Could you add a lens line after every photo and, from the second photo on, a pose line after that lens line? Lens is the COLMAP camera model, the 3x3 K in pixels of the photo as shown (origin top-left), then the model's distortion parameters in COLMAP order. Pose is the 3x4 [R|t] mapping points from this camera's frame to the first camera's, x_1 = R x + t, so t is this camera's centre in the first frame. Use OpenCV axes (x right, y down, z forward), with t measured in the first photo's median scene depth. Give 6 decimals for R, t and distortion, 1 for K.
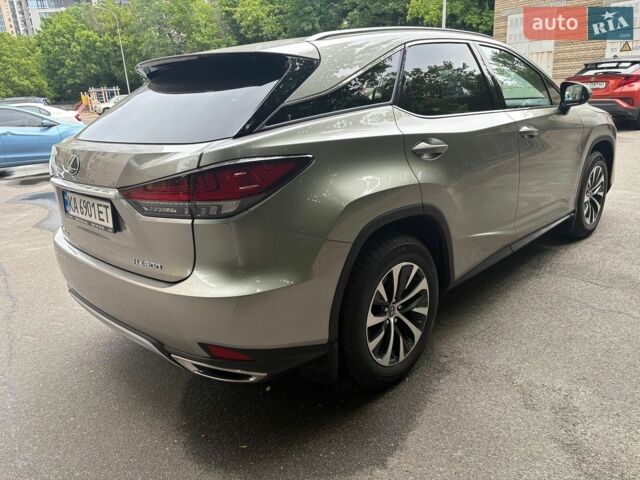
lens RADIAL K [[485.7, 0, 320.0], [0, 485.7, 240.0], [0, 0, 1]] dist [0.061630, -0.071262]
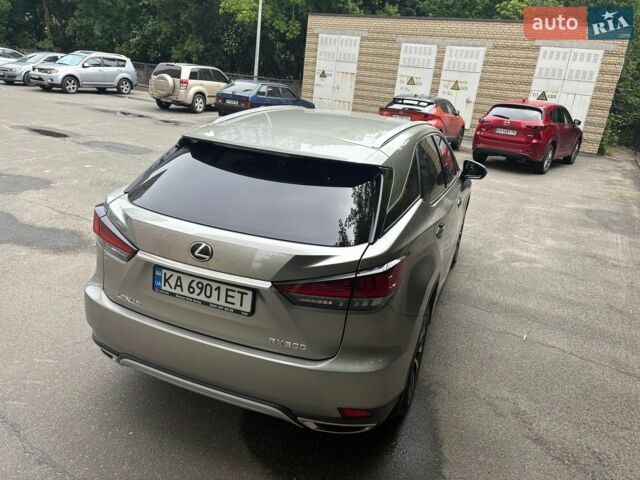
lens RADIAL K [[485.7, 0, 320.0], [0, 485.7, 240.0], [0, 0, 1]] dist [0.061630, -0.071262]
pose [[0.905282, 0.011251, 0.424663, -0.675483], [-0.024181, 0.999393, 0.025069, -0.199134], [-0.424123, -0.032963, 0.905004, -0.065746]]
